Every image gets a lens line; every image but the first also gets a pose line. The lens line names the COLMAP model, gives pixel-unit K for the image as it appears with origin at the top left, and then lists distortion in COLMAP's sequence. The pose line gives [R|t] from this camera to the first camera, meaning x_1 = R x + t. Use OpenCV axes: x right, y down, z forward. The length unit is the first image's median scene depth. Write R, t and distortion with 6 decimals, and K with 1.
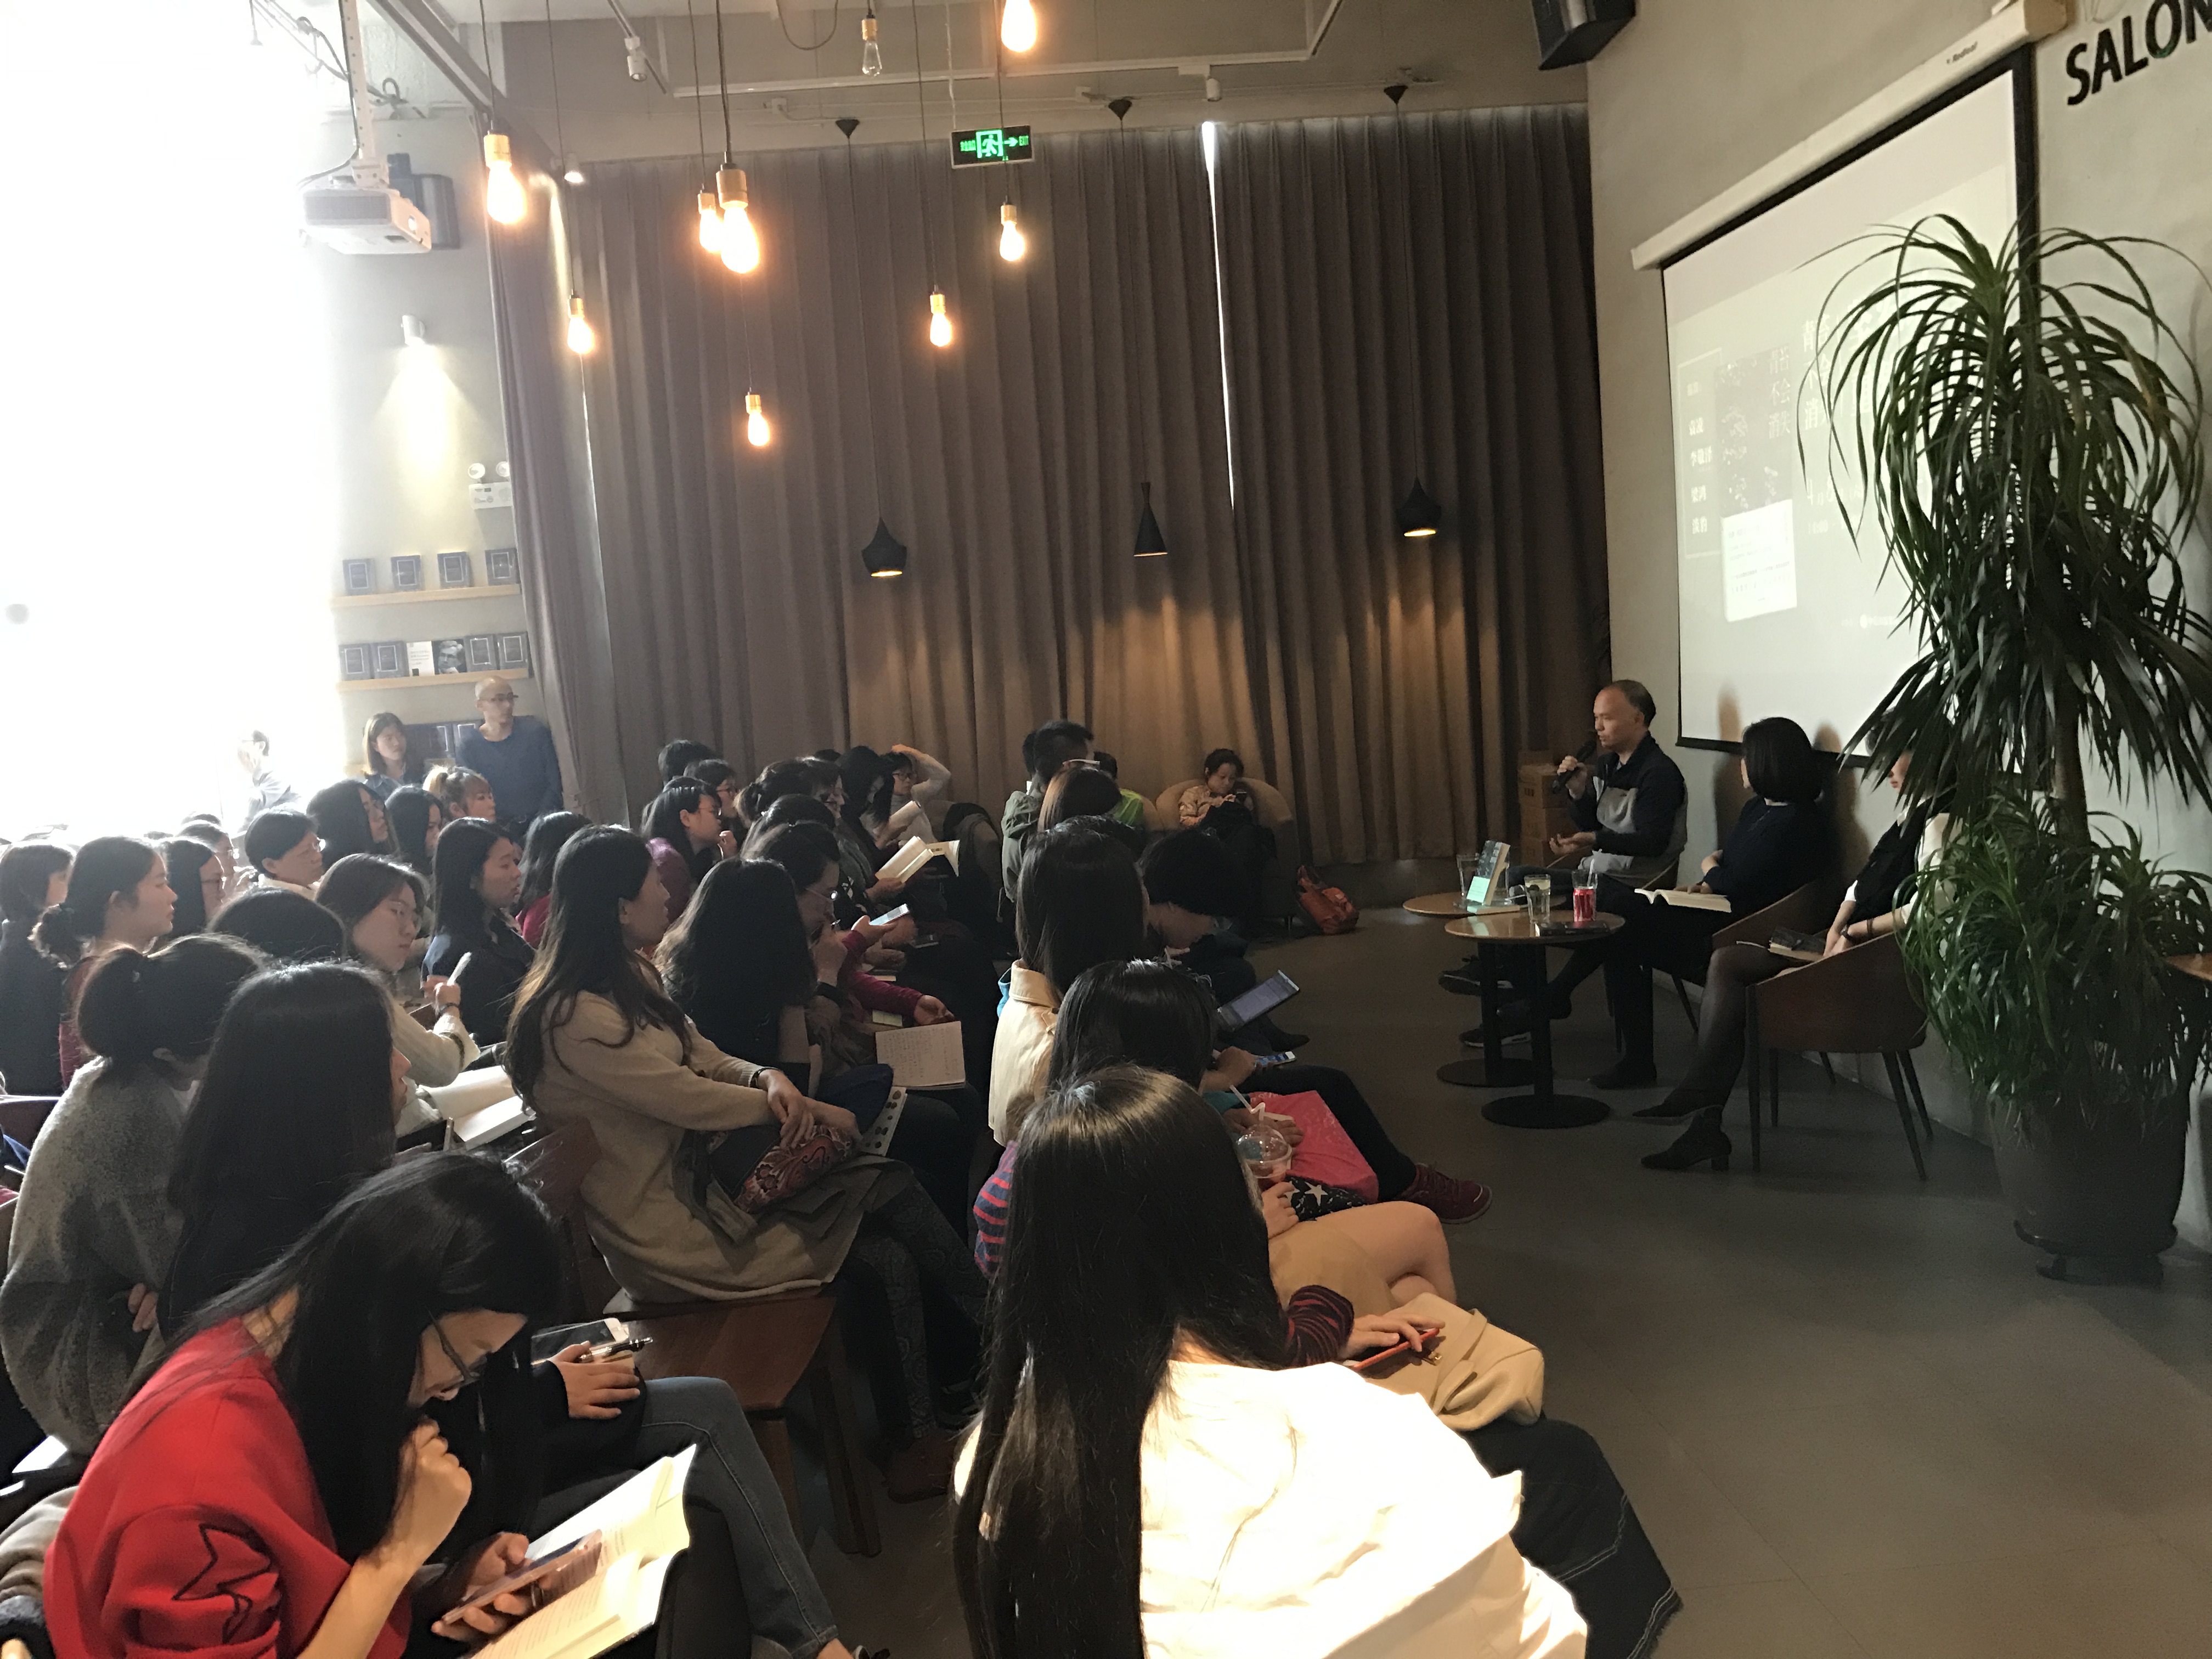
lens RADIAL K [[1789.1, 0, 1106.0], [0, 1789.1, 829.5], [0, 0, 1]] dist [0.050097, -0.076047]
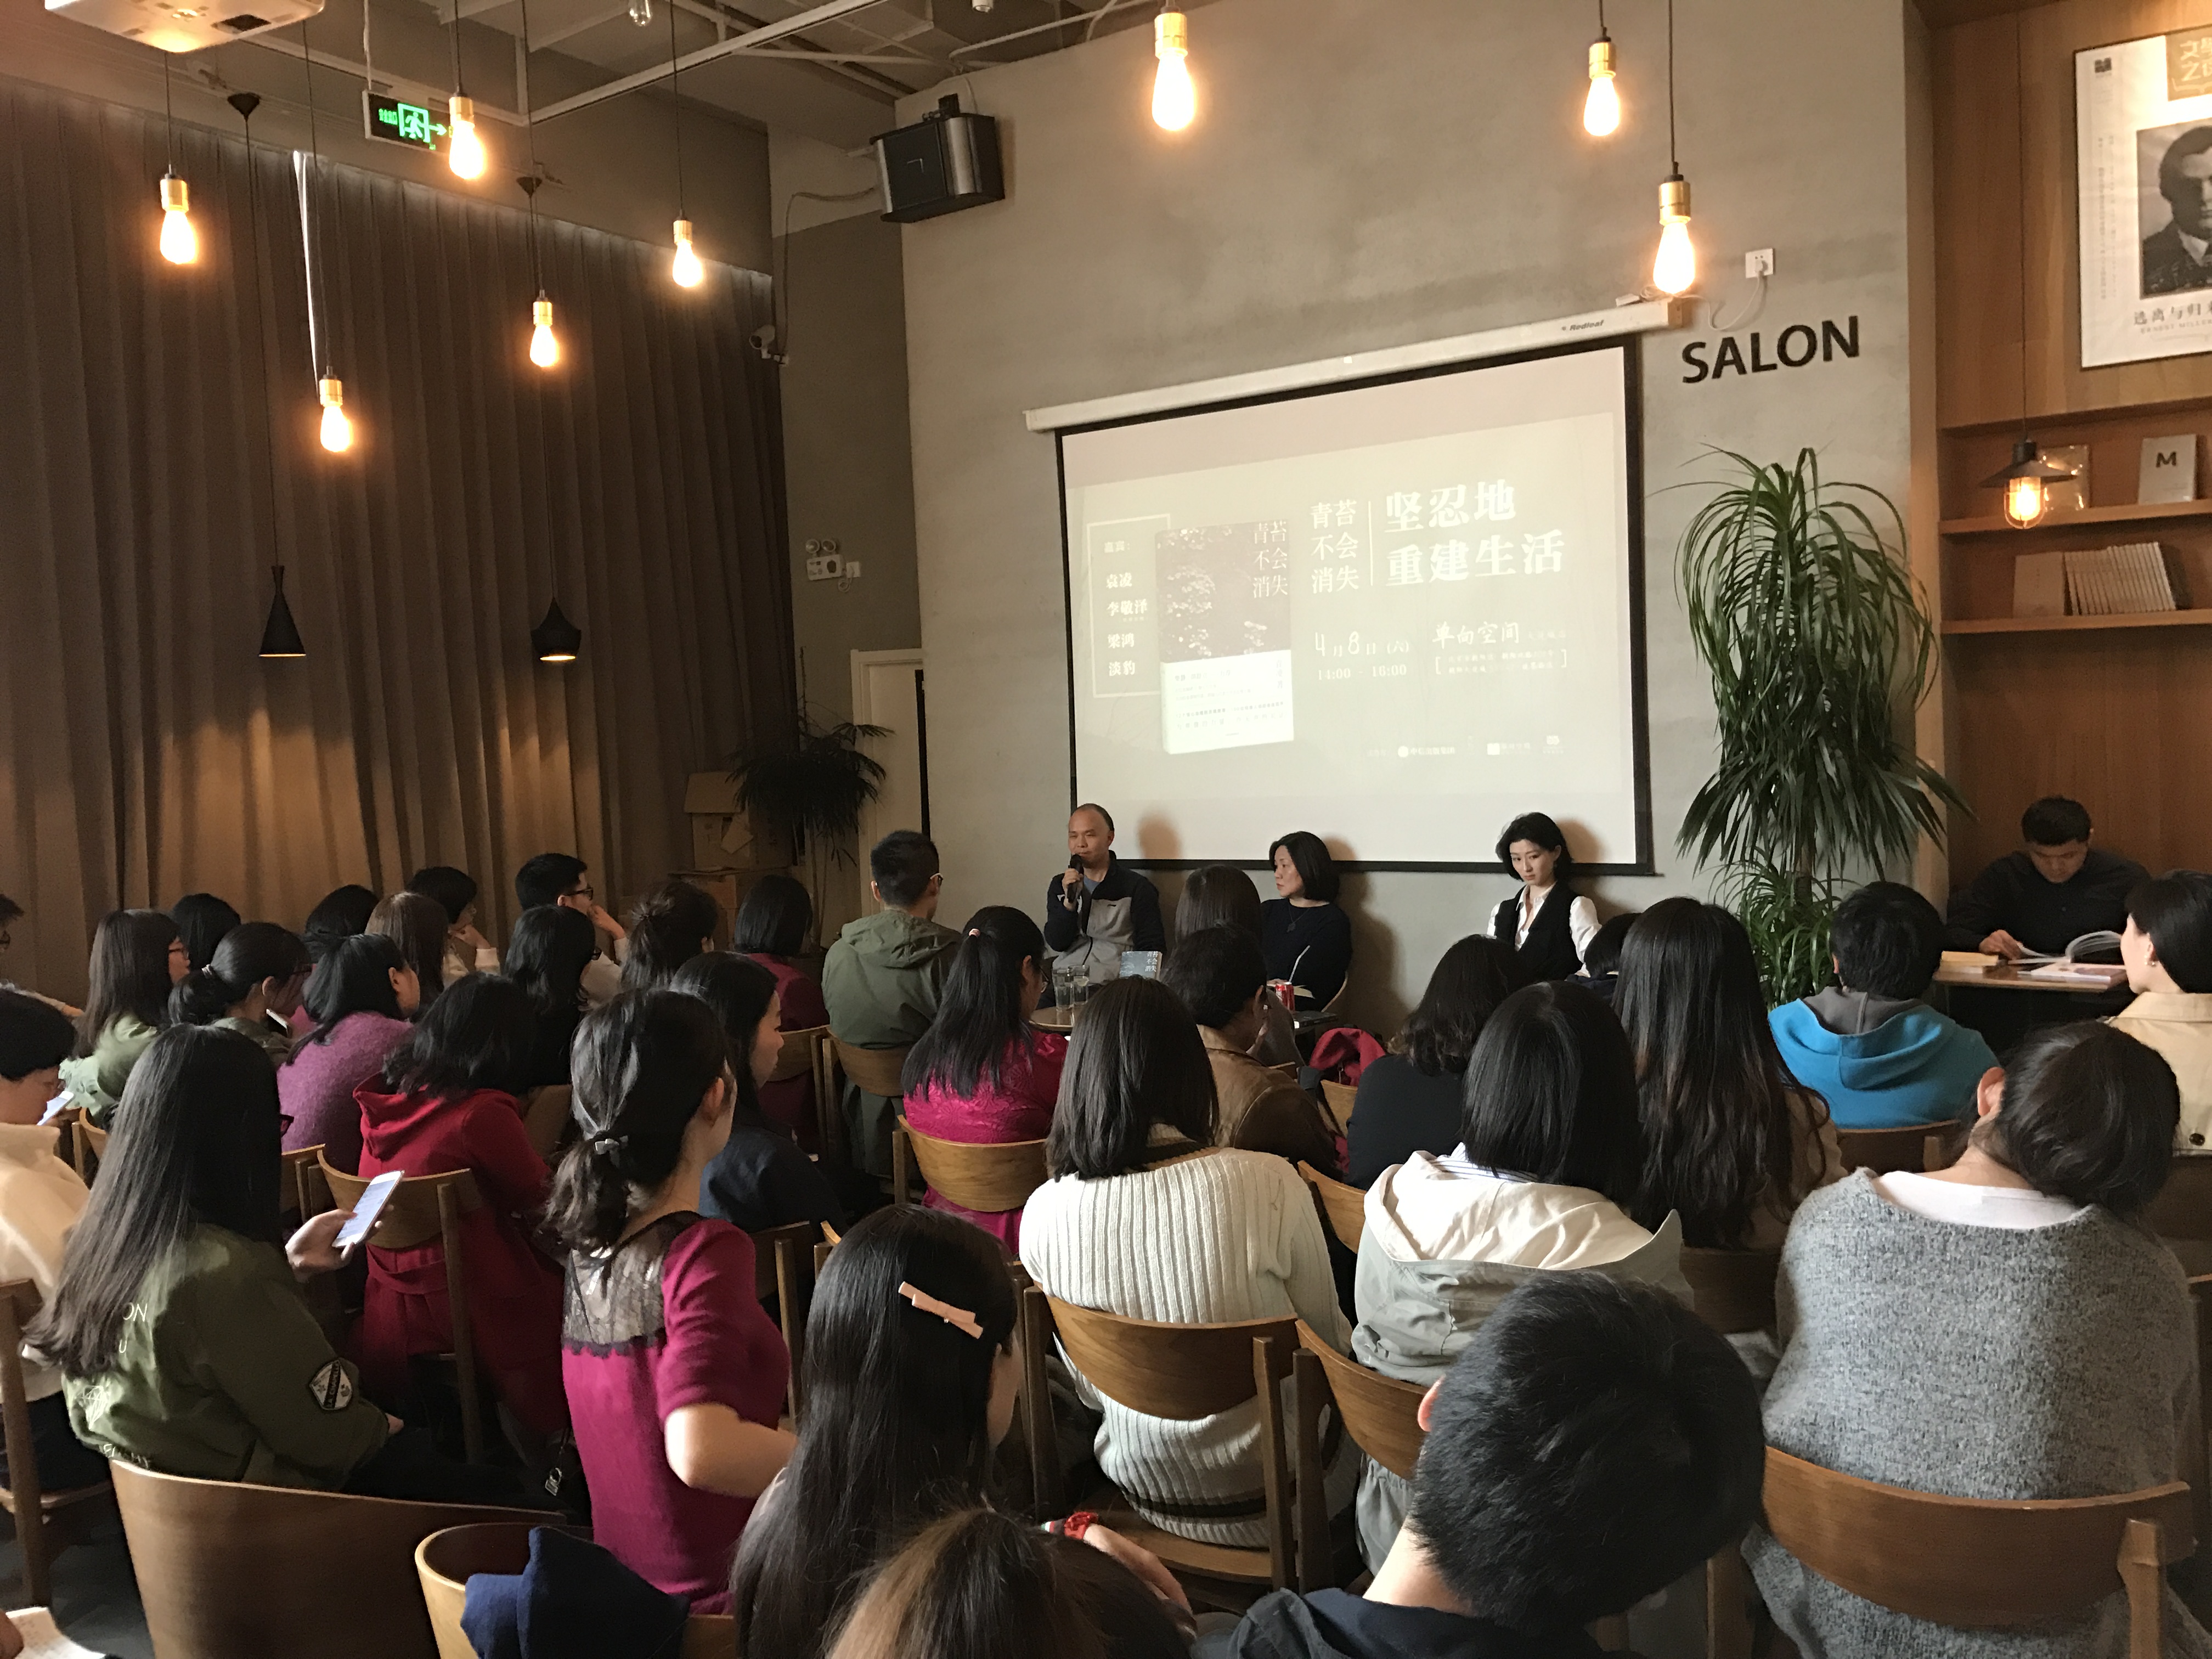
lens RADIAL K [[1789.1, 0, 1106.0], [0, 1789.1, 829.5], [0, 0, 1]] dist [0.050097, -0.076047]
pose [[0.625798, 0.005431, 0.779966, -0.545541], [0.071902, 0.995316, -0.064620, 0.000592], [-0.776664, 0.096521, 0.622477, 0.335457]]
